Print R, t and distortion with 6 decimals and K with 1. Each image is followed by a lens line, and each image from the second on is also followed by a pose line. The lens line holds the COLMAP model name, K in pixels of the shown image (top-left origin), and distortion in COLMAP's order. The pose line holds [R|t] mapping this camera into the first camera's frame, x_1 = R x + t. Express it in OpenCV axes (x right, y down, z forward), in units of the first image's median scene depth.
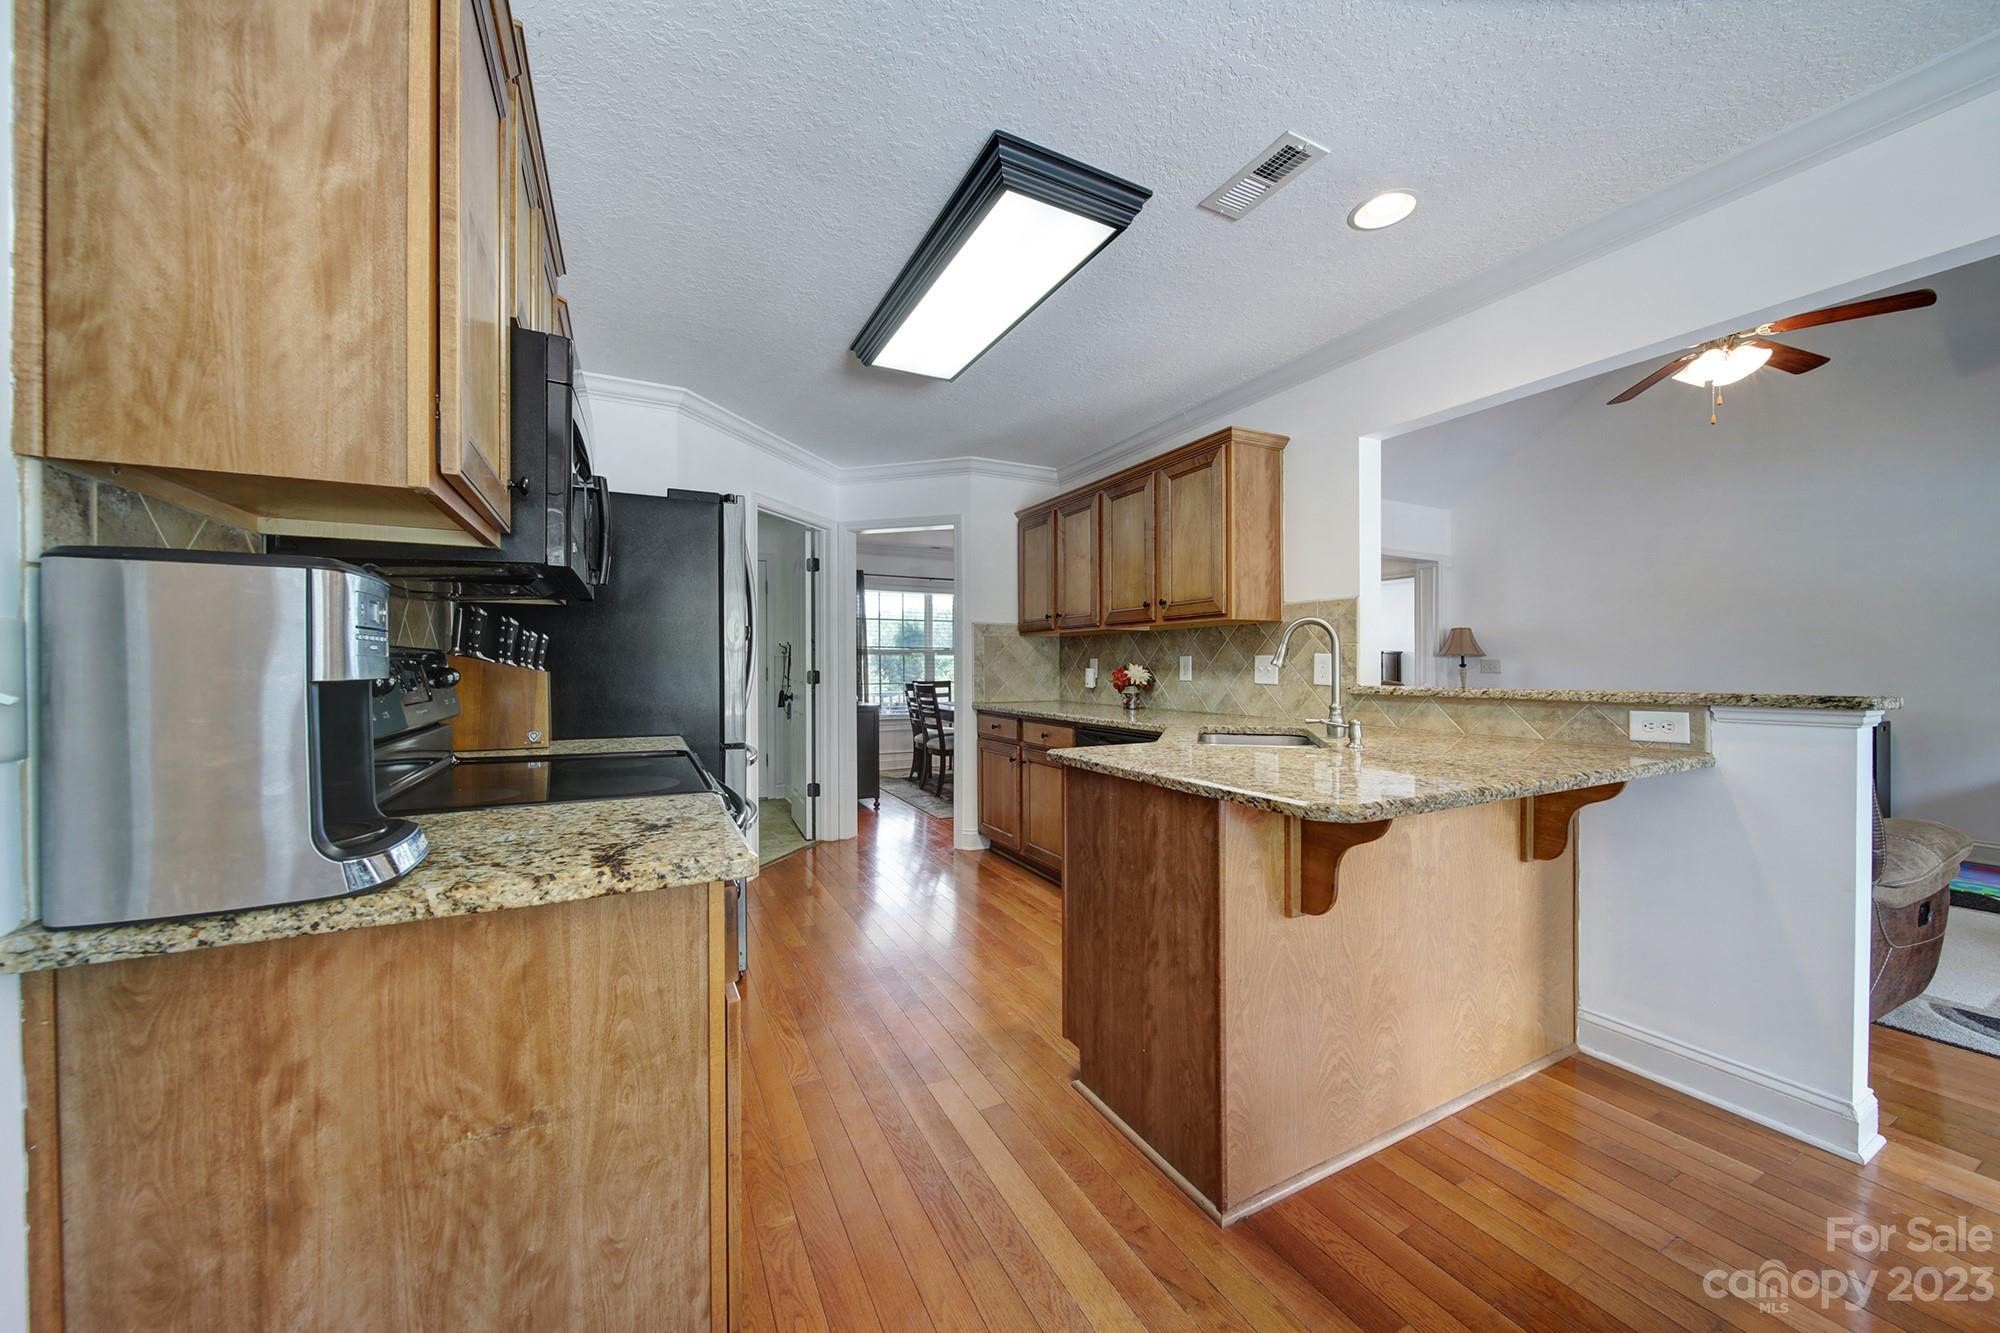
lens RADIAL K [[715.4, 0, 1000.0], [0, 715.4, 666.5], [0, 0, 1]] dist [-0.008106, -0.000170]
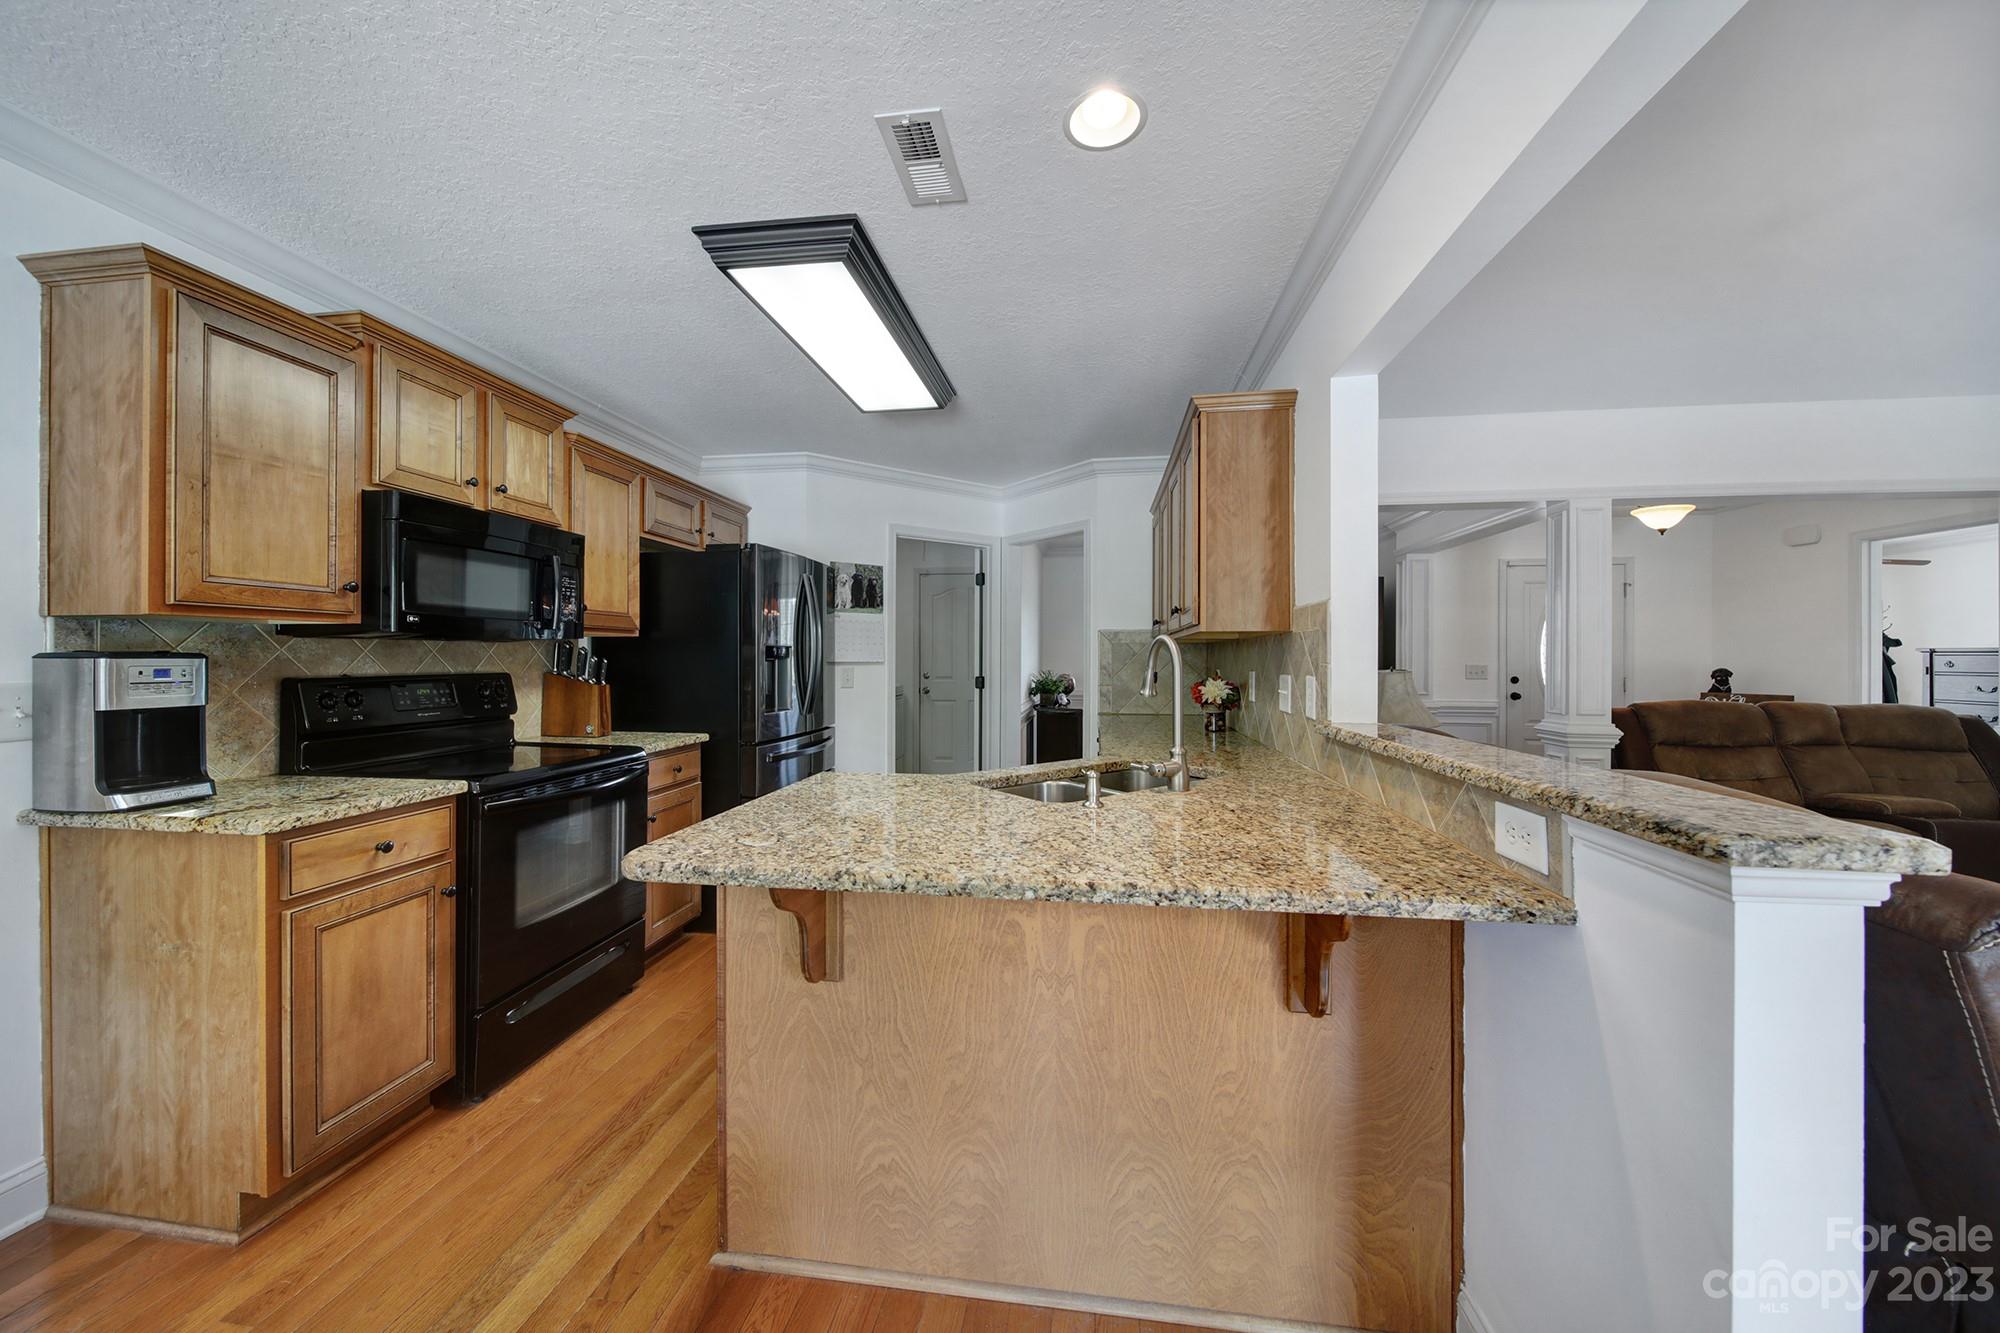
lens RADIAL K [[713.8, 0, 1000.1], [0, 713.8, 657.4], [0, 0, 1]] dist [-0.000380, -0.003377]
pose [[0.813602, 0.001306, -0.581421, 2.048701], [-0.002149, 0.999997, -0.000761, -0.118443], [0.581419, 0.001869, 0.813602, 0.690982]]
